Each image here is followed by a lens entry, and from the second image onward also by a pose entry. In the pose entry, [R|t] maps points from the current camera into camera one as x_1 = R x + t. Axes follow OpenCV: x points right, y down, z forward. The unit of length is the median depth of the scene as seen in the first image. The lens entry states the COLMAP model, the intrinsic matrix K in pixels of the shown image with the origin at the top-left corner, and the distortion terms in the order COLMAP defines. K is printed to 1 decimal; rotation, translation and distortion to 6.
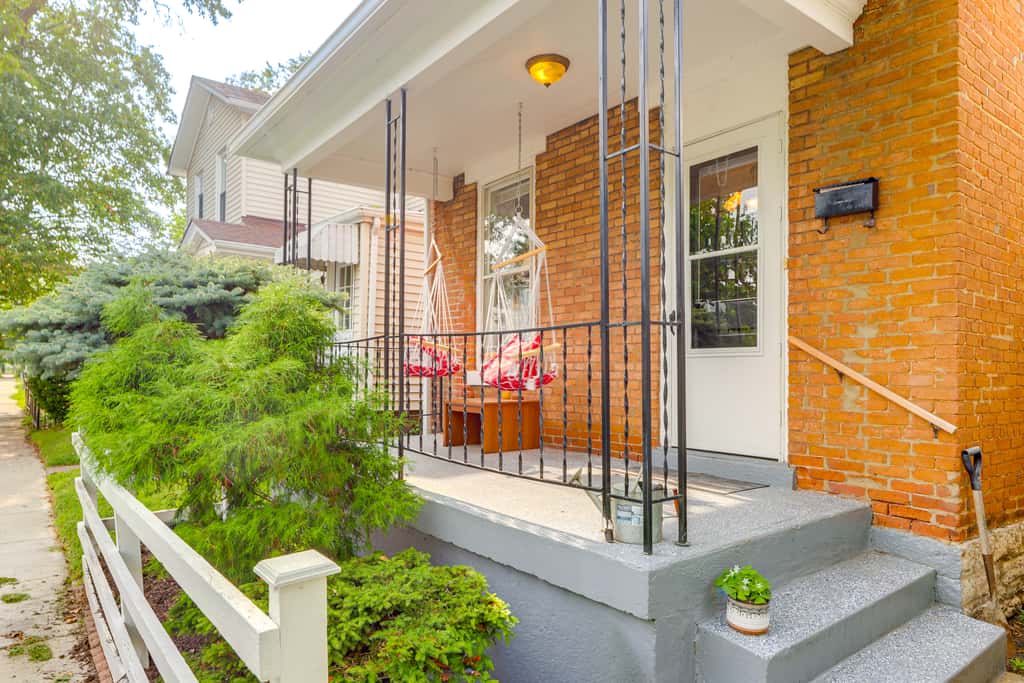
lens RADIAL K [[645.6, 0, 506.7], [0, 645.6, 361.8], [0, 0, 1]] dist [-0.000566, -0.000654]
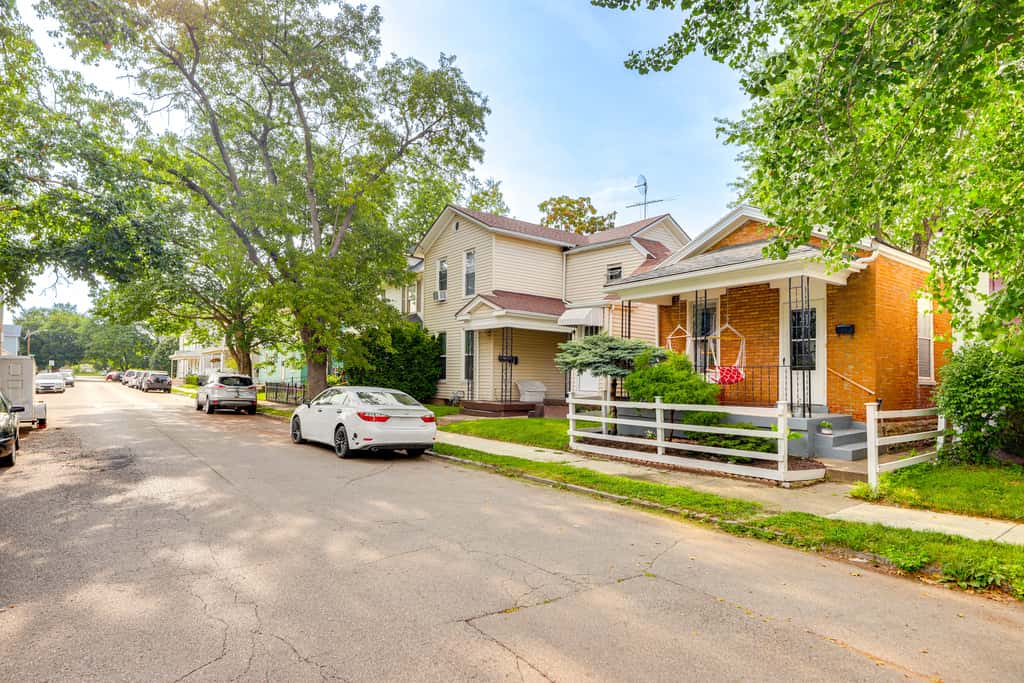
lens RADIAL K [[578.1, 0, 509.0], [0, 578.1, 363.4], [0, 0, 1]] dist [0.002827, 0.000405]
pose [[0.999975, 0.007000, -0.000452, -1.237209], [-0.007005, 0.999891, -0.012992, -0.011083], [0.000361, 0.012994, 0.999916, -2.044873]]
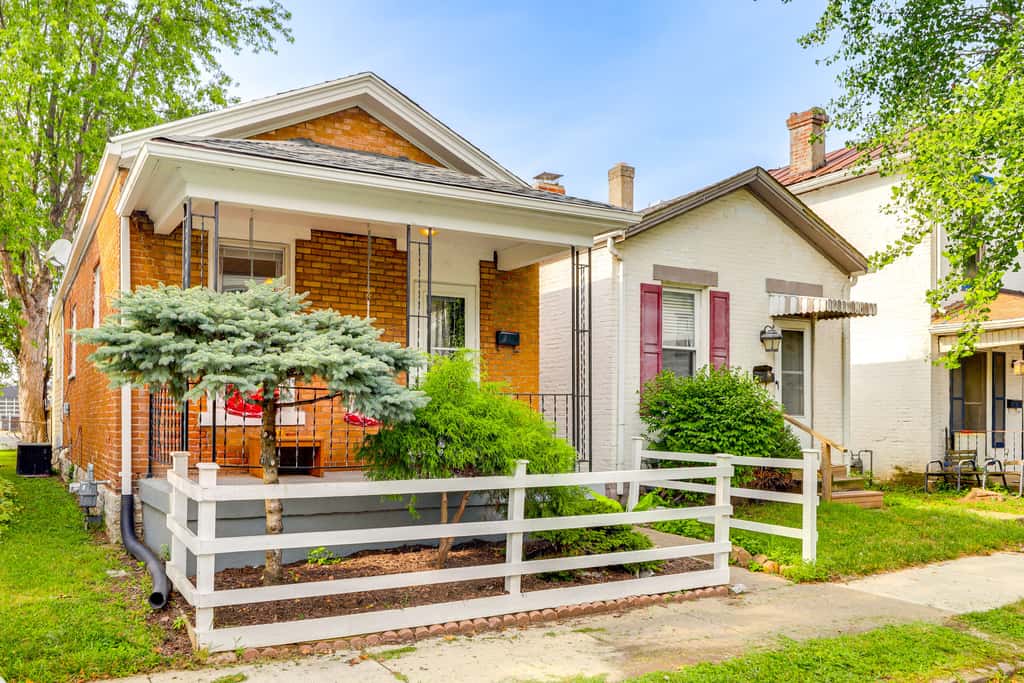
lens RADIAL K [[808.4, 0, 480.7], [0, 808.4, 405.7], [0, 0, 1]] dist [-0.002613, -0.000954]
pose [[0.136860, 0.009739, 0.990543, -2.212230], [-0.017330, 0.999822, -0.007436, 0.009499], [-0.990439, -0.016149, 0.137004, 0.664256]]
